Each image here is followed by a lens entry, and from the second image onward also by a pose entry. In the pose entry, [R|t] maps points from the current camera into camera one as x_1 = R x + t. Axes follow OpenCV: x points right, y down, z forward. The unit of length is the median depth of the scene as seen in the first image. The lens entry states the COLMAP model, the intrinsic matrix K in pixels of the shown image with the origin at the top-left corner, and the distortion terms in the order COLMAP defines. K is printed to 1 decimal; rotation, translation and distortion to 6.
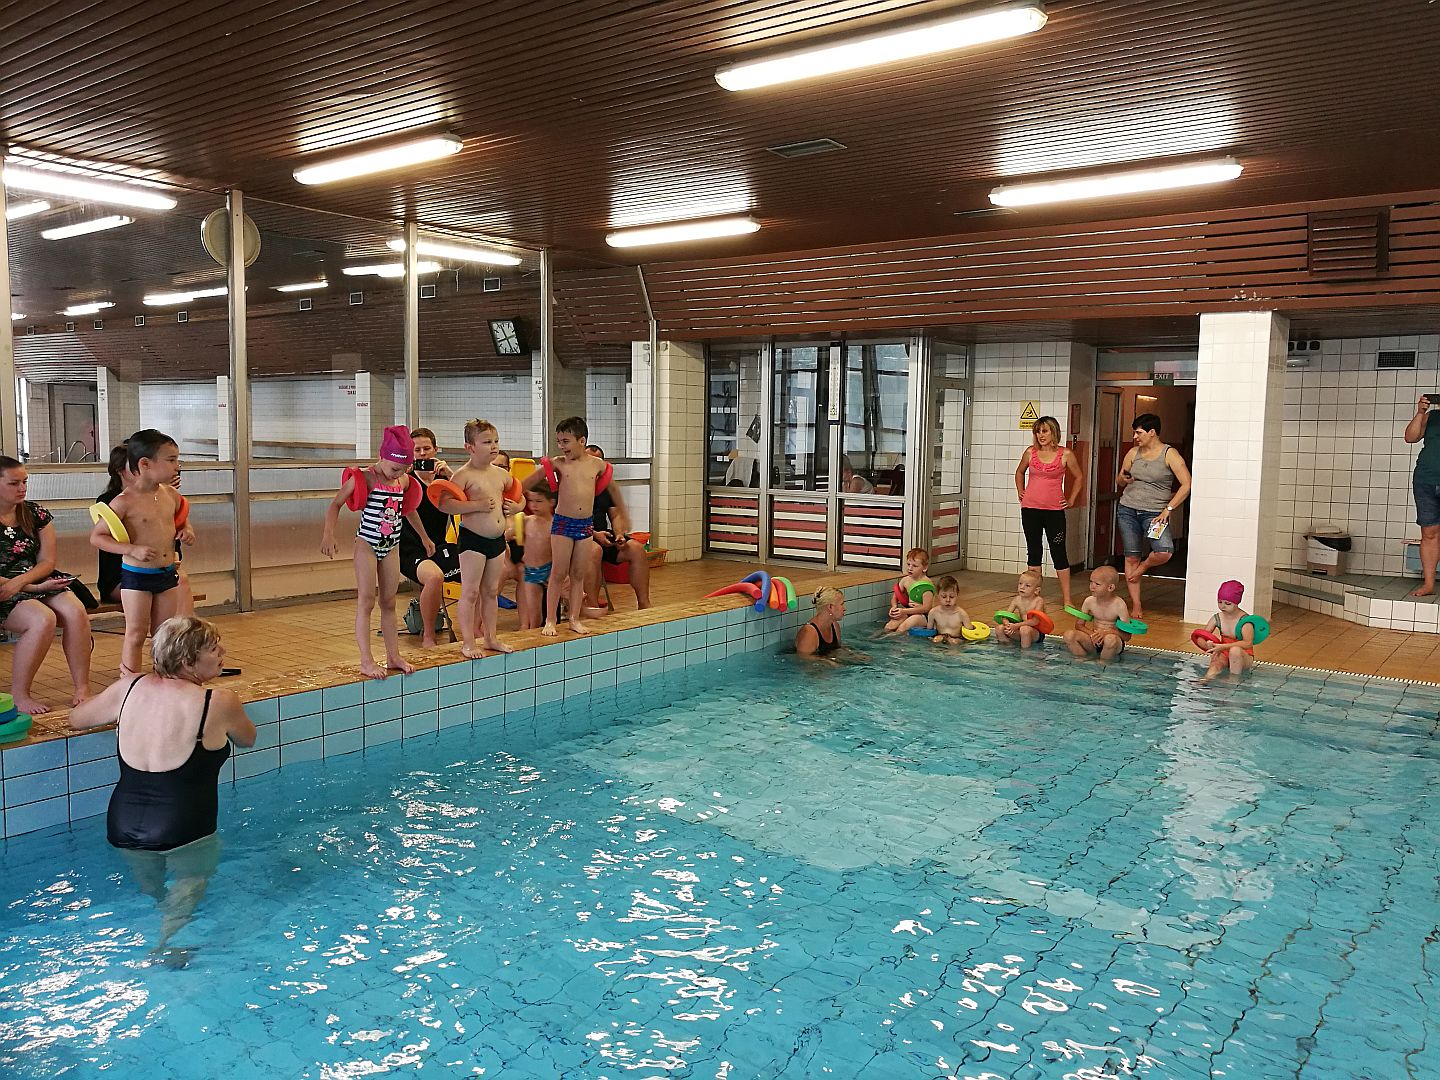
lens RADIAL K [[1141.8, 0, 725.6], [0, 1141.8, 547.7], [0, 0, 1]] dist [-0.006022, 0.049627]
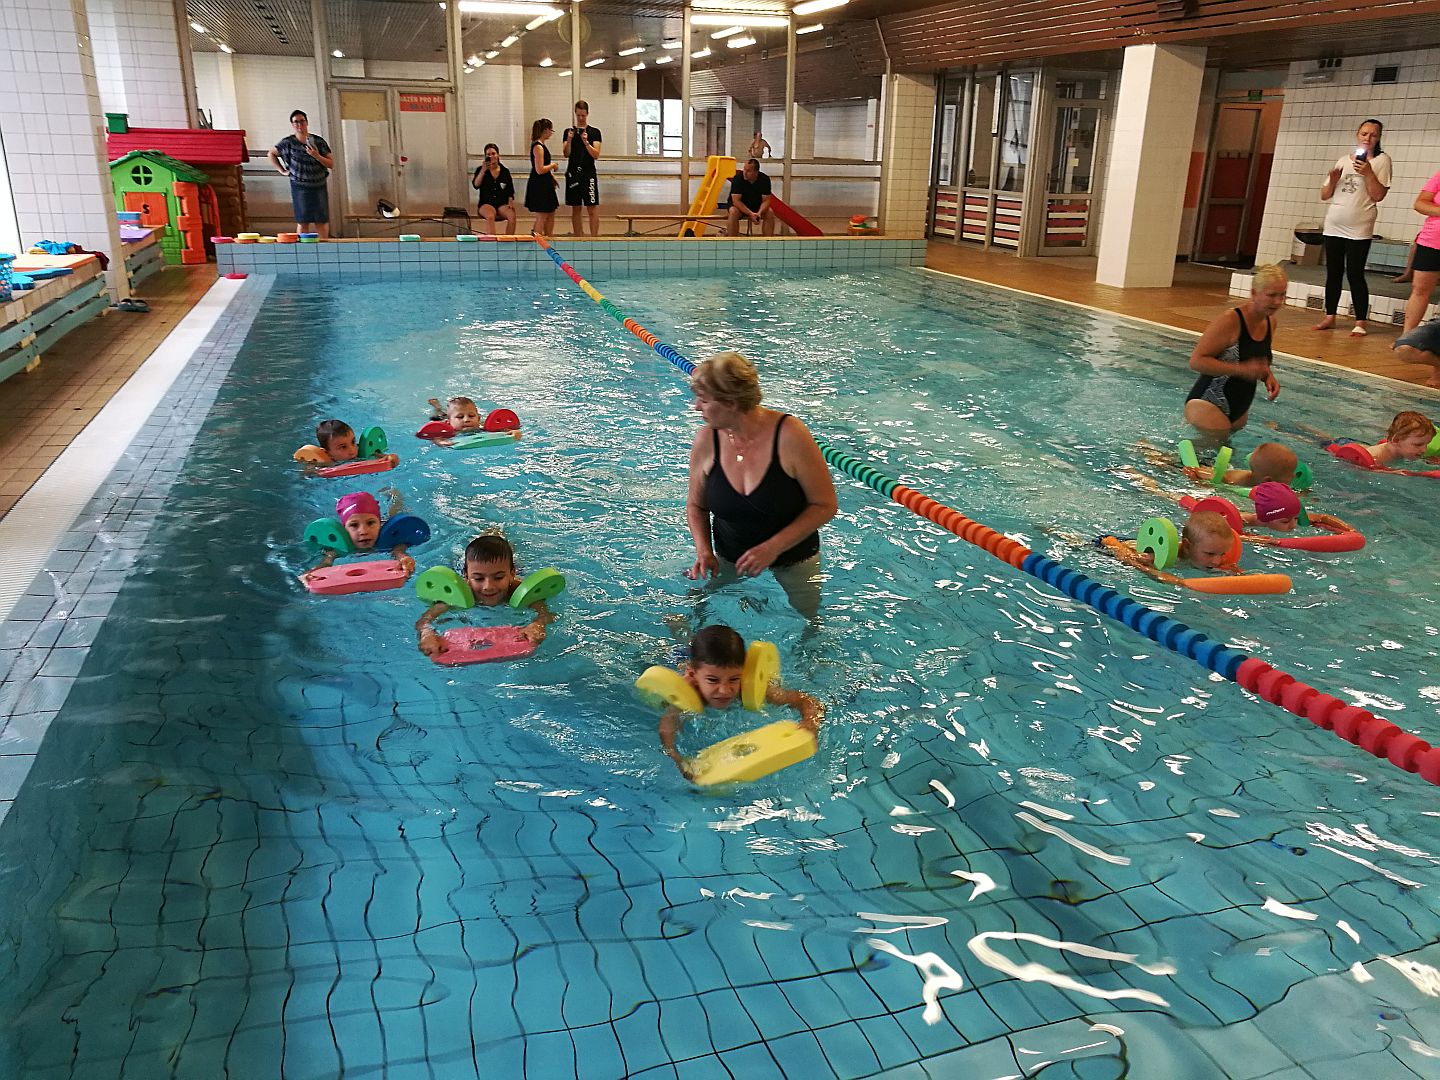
lens RADIAL K [[1141.8, 0, 719.6], [0, 1141.8, 536.3], [0, 0, 1]] dist [-0.006022, 0.049627]
pose [[0.813588, 0.194696, -0.547876, 0.644966], [-0.072390, 0.968858, 0.236800, 0.051754], [0.576918, -0.152997, 0.802345, -0.332843]]
